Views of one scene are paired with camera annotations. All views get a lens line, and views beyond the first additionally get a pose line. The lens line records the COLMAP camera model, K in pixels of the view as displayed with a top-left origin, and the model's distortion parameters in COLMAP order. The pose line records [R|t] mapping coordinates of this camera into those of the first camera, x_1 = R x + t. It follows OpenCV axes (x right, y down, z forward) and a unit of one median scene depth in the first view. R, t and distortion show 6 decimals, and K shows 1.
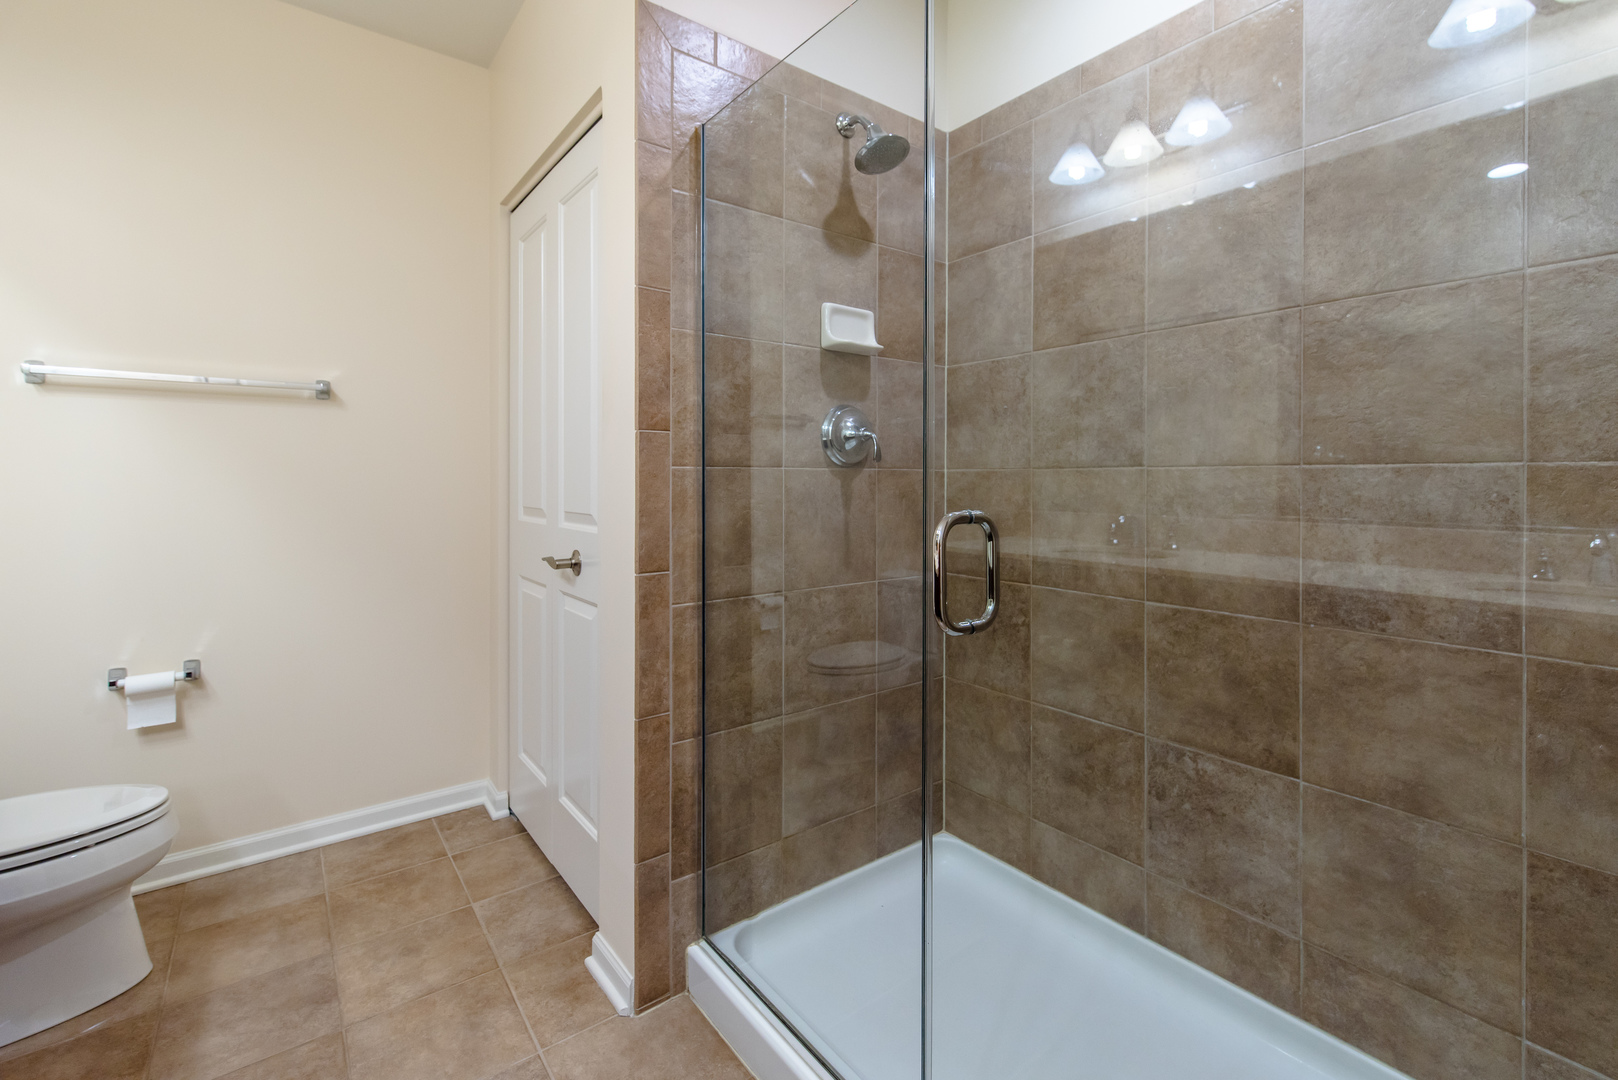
lens RADIAL K [[709.8, 0, 837.1], [0, 709.8, 480.2], [0, 0, 1]] dist [0.001264, -0.000559]
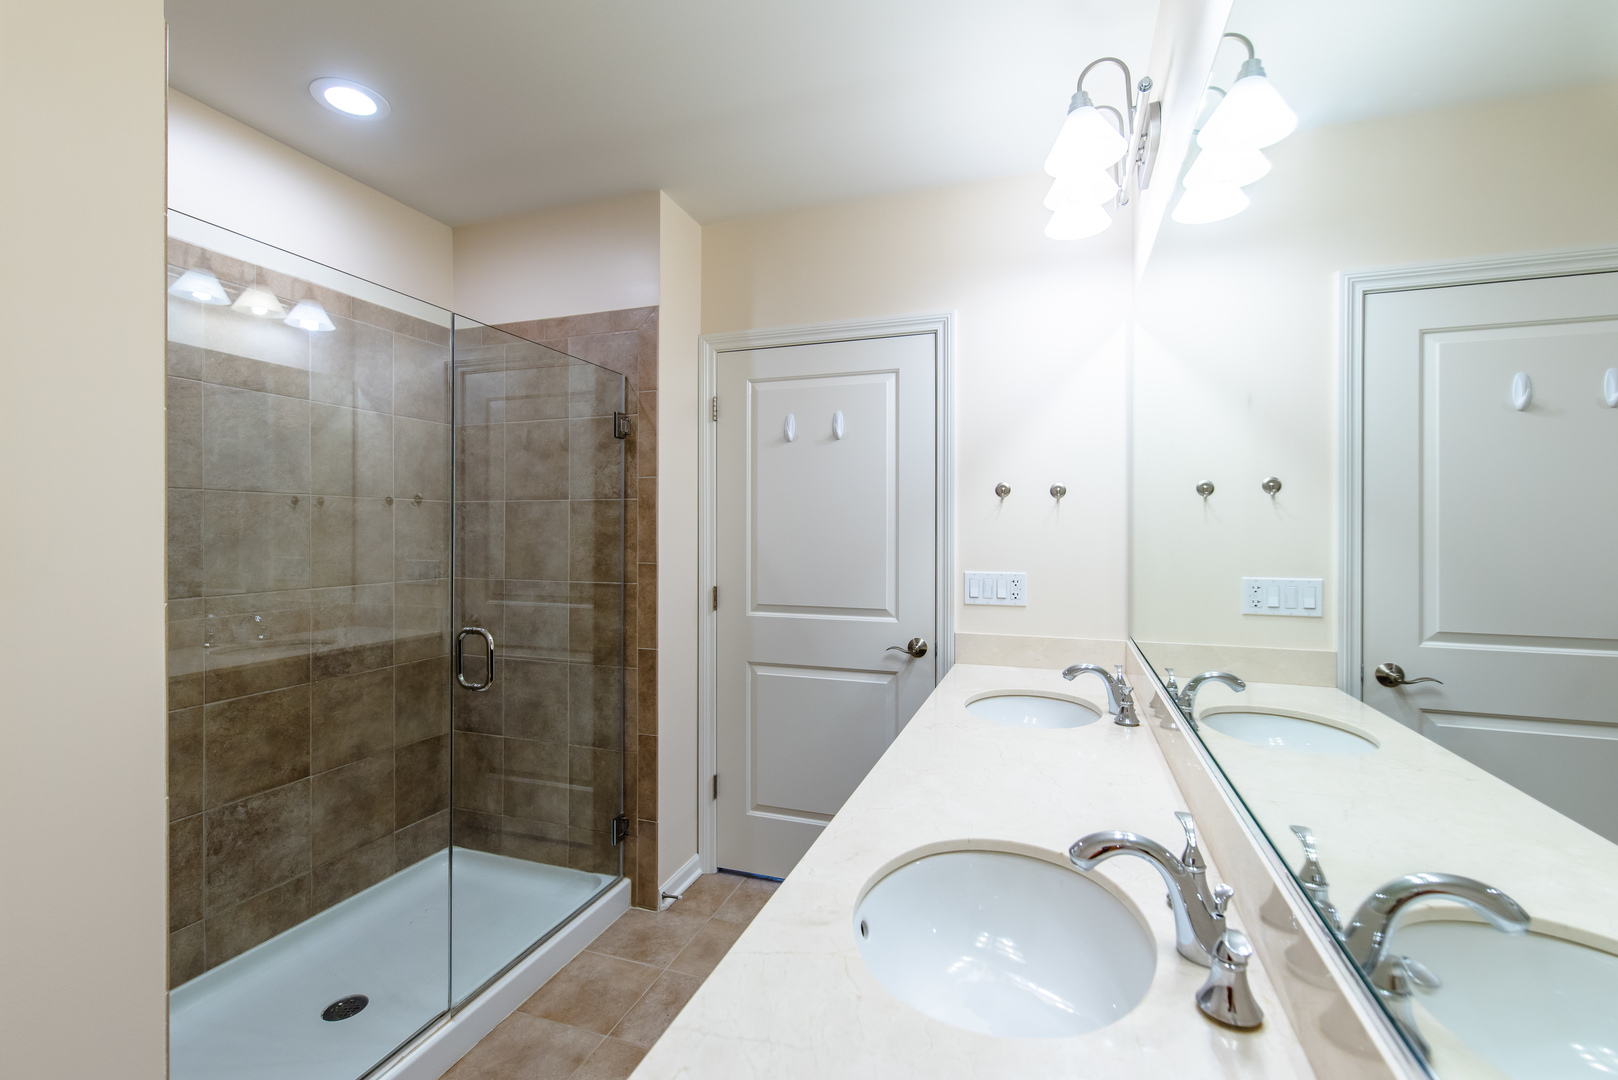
lens RADIAL K [[709.8, 0, 807.0], [0, 709.8, 533.7], [0, 0, 1]] dist [0.001264, -0.000559]
pose [[-0.537687, -0.003758, 0.843136, -0.398857], [0.002144, 0.999981, 0.005825, -0.045278], [-0.843142, 0.004940, -0.537668, 0.260306]]
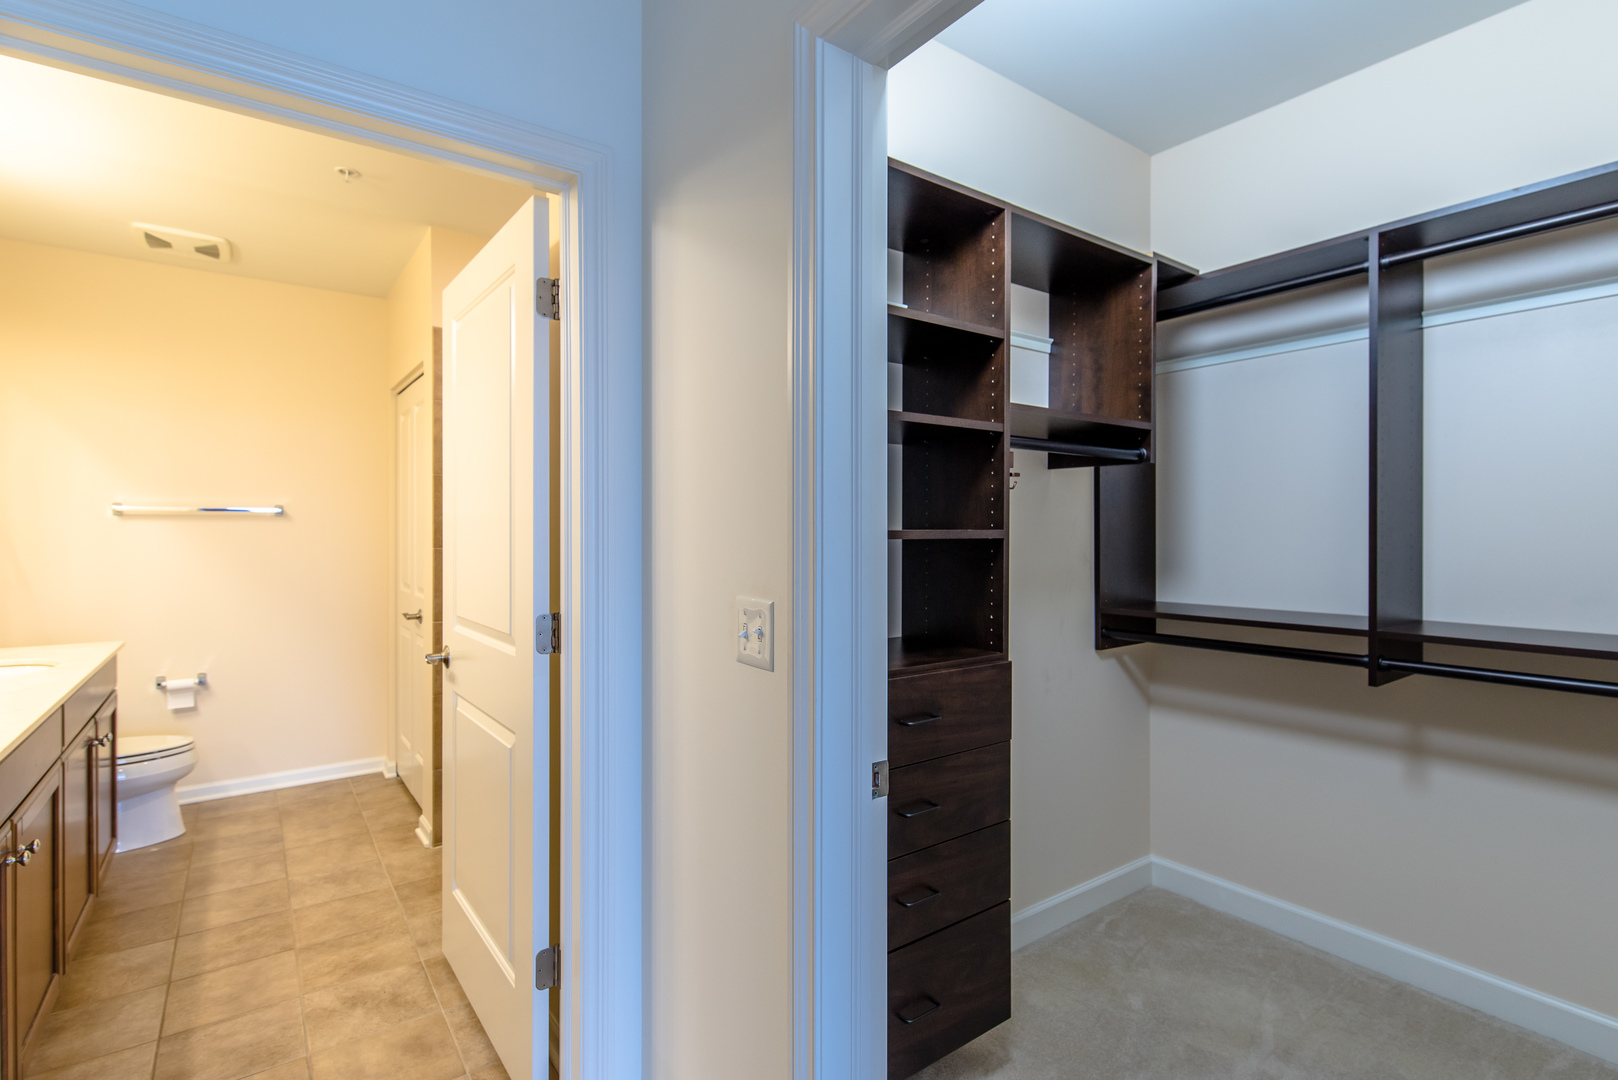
lens RADIAL K [[747.4, 0, 819.0], [0, 747.4, 533.9], [0, 0, 1]] dist [0.002837, 0.000289]
pose [[0.999833, -0.000385, -0.018264, 0.718919], [0.000404, 0.999999, 0.001029, -0.098049], [0.018263, -0.001036, 0.999833, -0.914404]]
